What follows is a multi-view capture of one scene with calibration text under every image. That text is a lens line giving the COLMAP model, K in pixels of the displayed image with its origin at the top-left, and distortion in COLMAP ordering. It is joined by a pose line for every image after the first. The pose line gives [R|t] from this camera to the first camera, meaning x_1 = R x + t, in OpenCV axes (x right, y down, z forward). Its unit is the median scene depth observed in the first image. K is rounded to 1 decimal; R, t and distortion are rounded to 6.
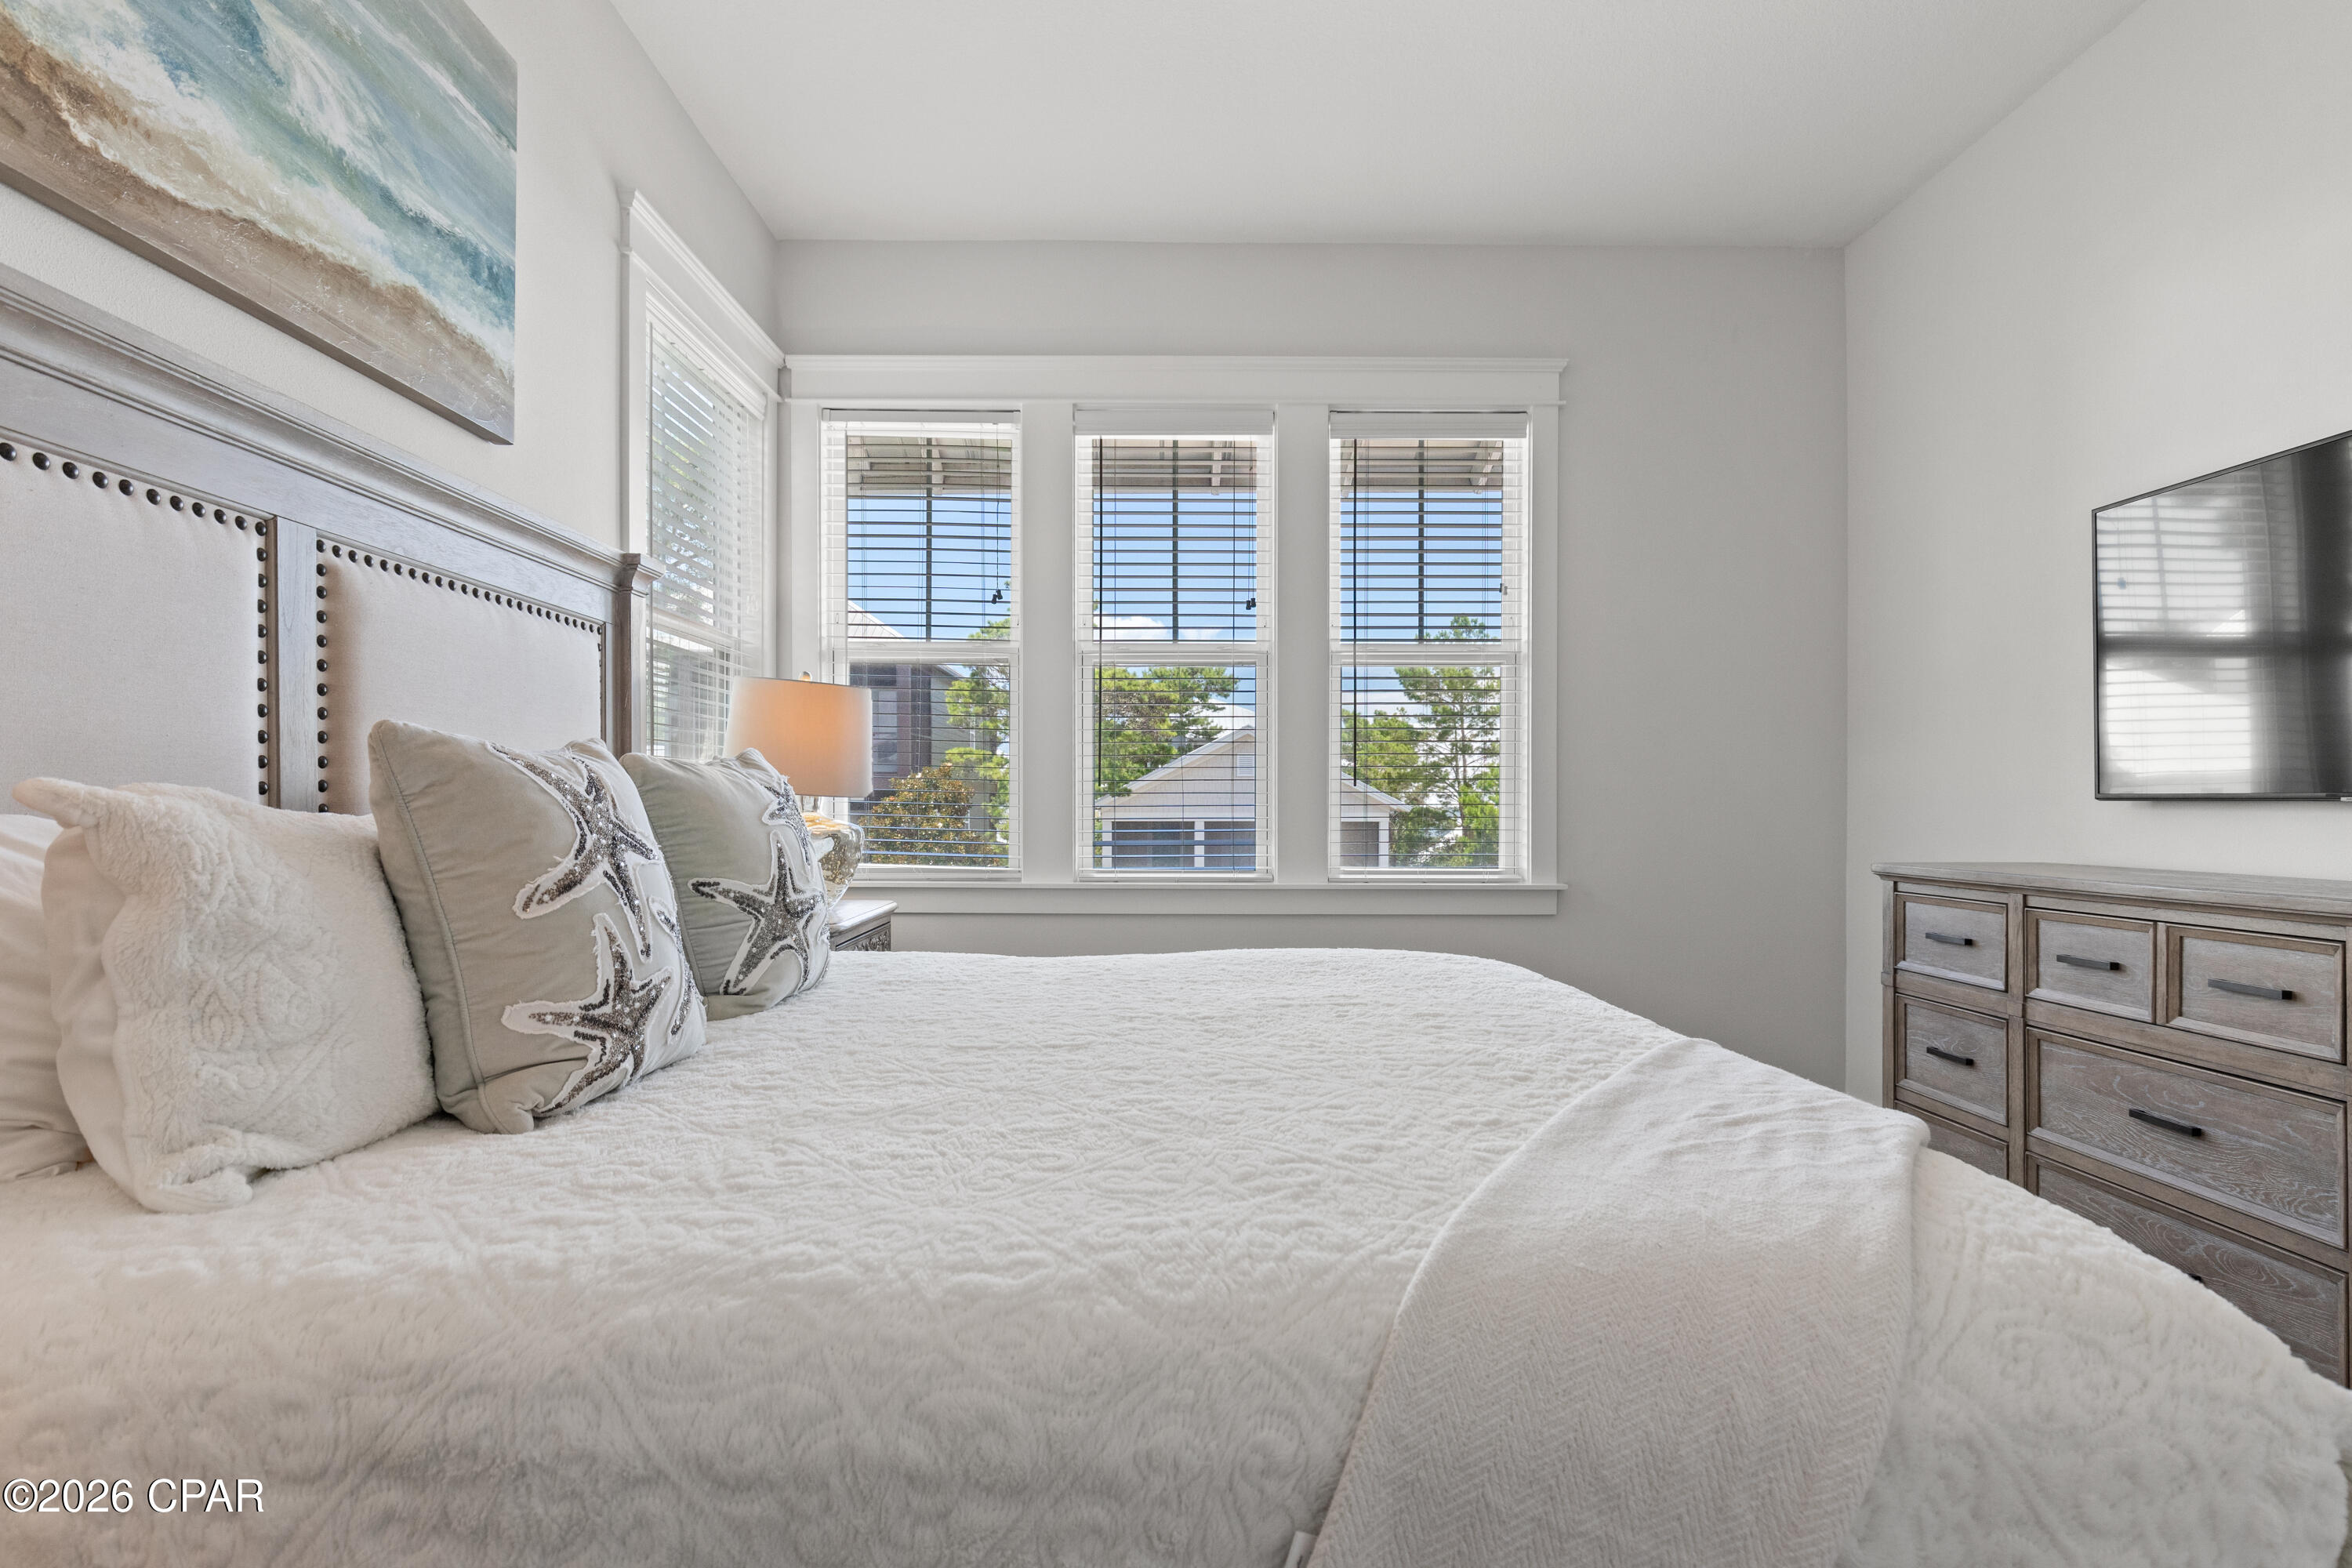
lens RADIAL K [[1181.2, 0, 1185.8], [0, 1181.2, 786.0], [0, 0, 1]] dist [0.022366, 0.002956]
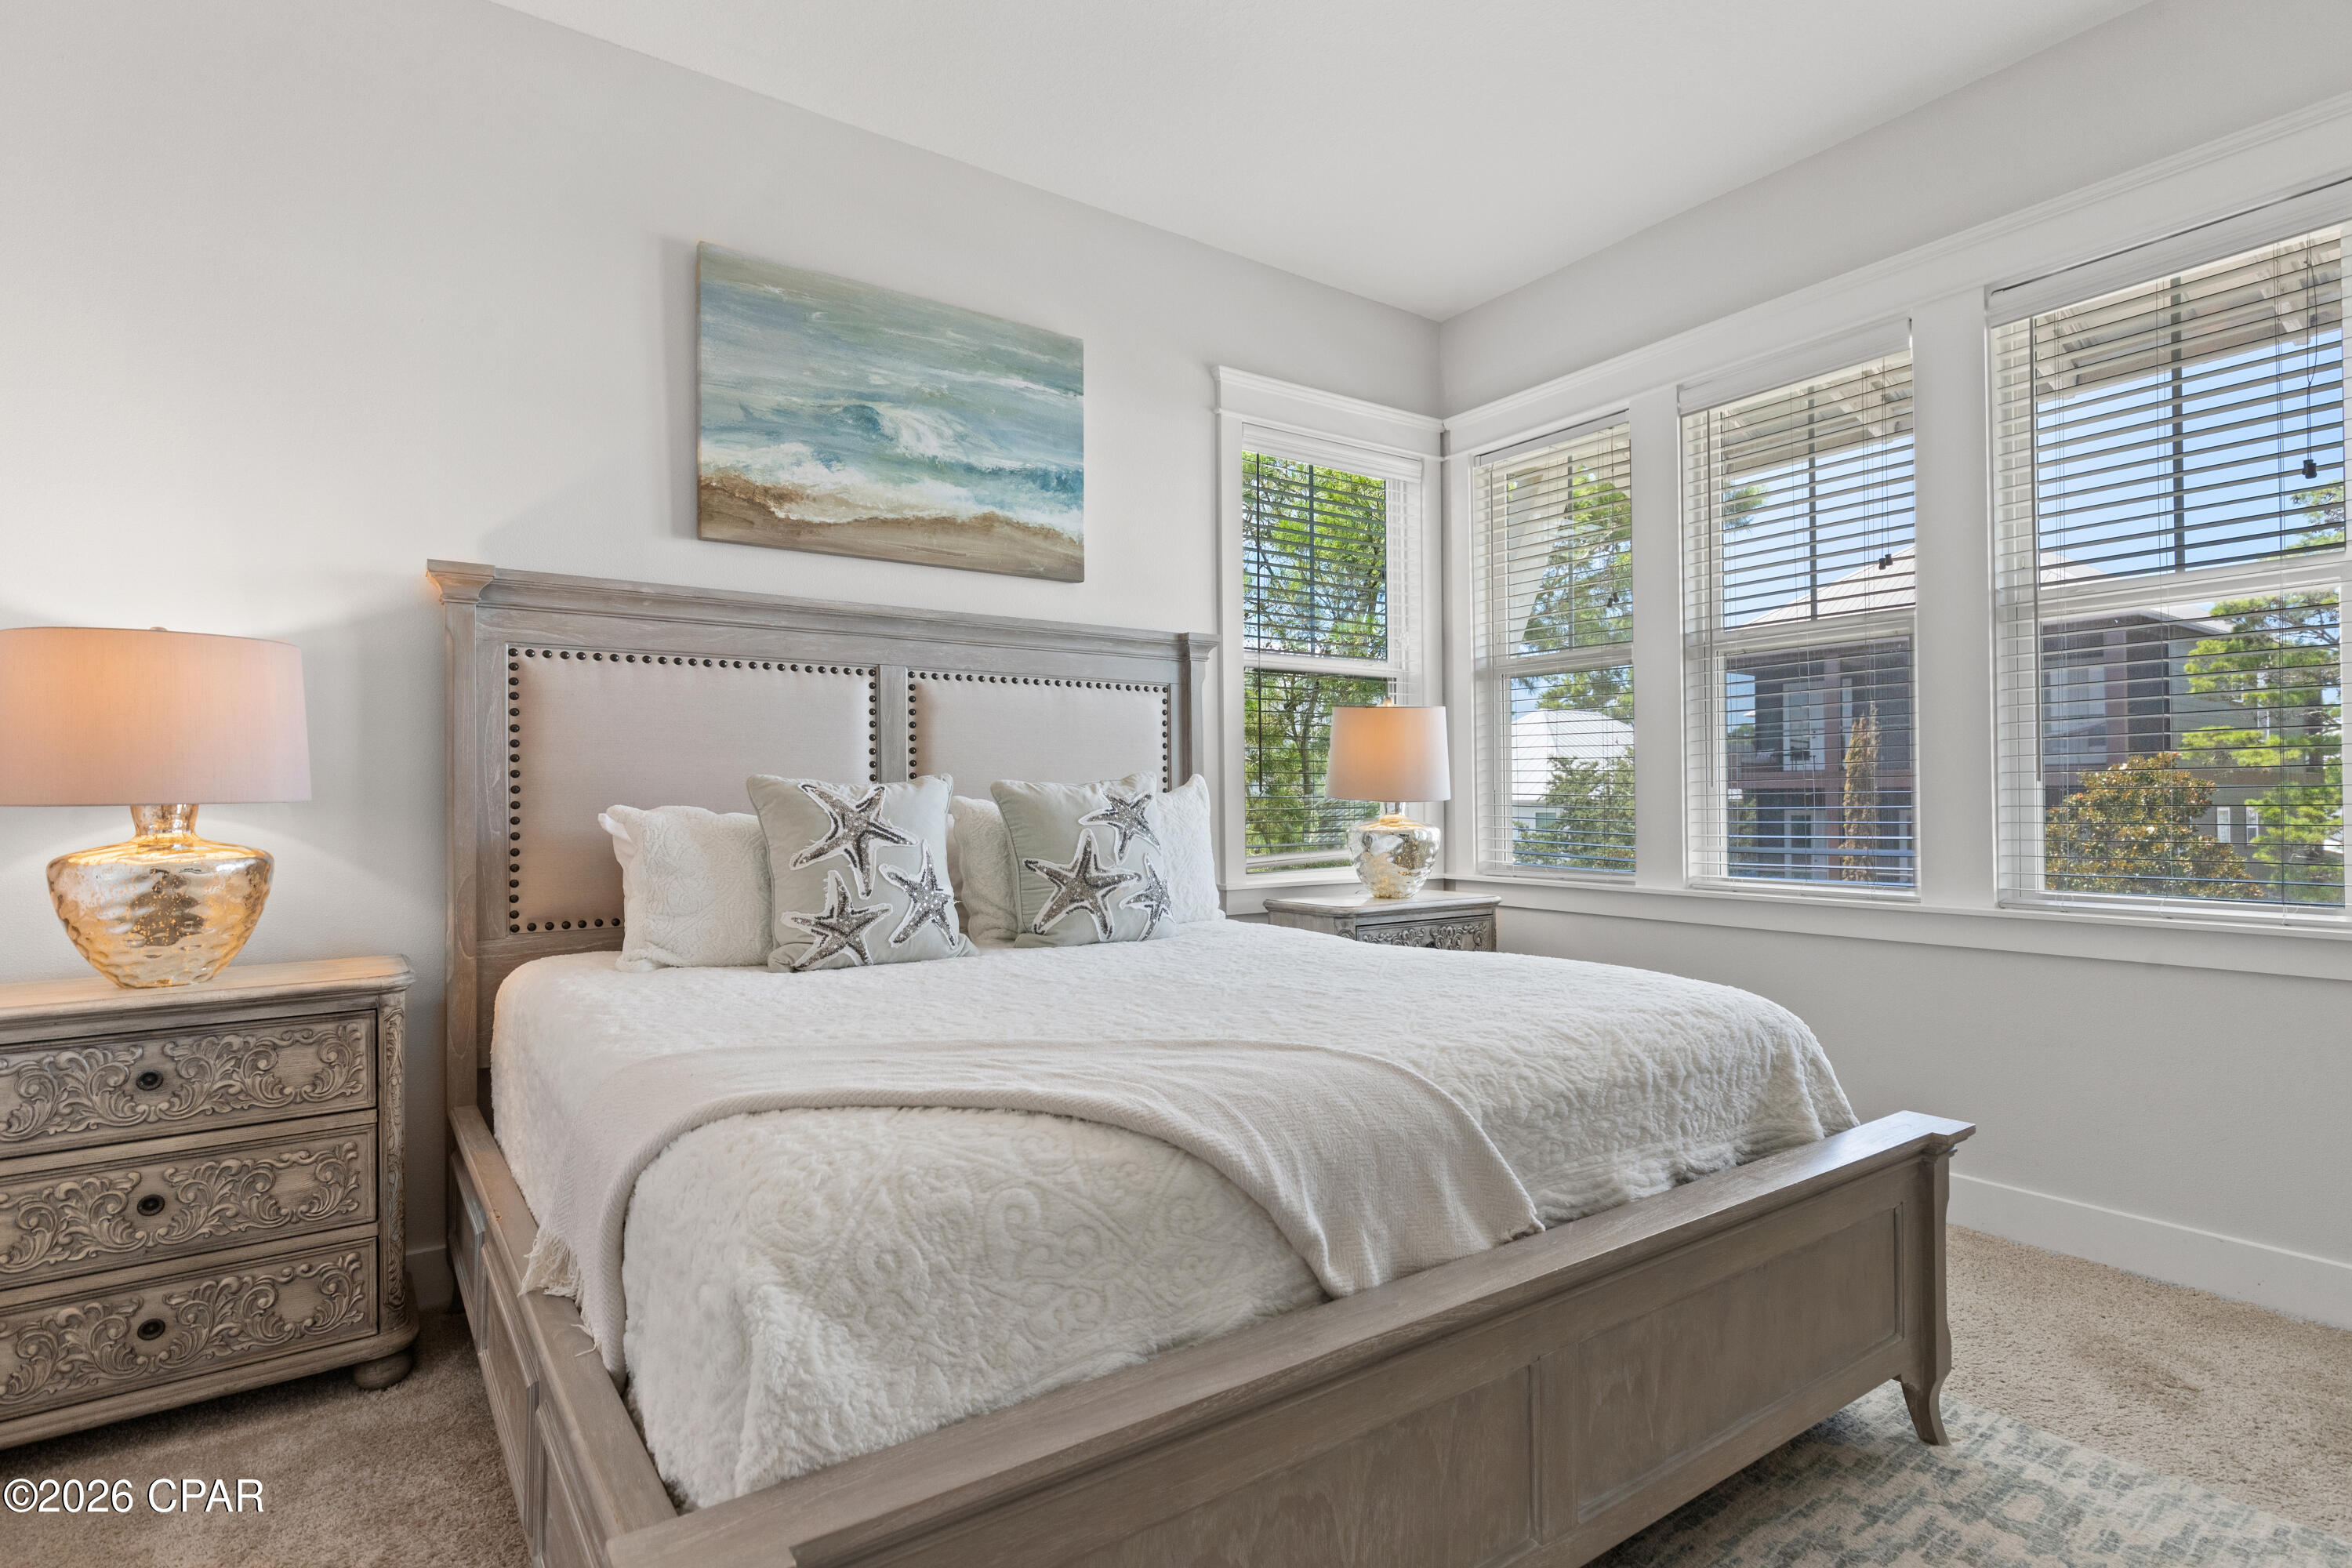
lens RADIAL K [[1181.2, 0, 1180.8], [0, 1181.2, 789.5], [0, 0, 1]] dist [0.022366, 0.002956]
pose [[0.566602, -0.015376, -0.823848, 0.975108], [0.018493, 0.999811, -0.005941, -0.000476], [0.823784, -0.011869, 0.566779, 0.269773]]
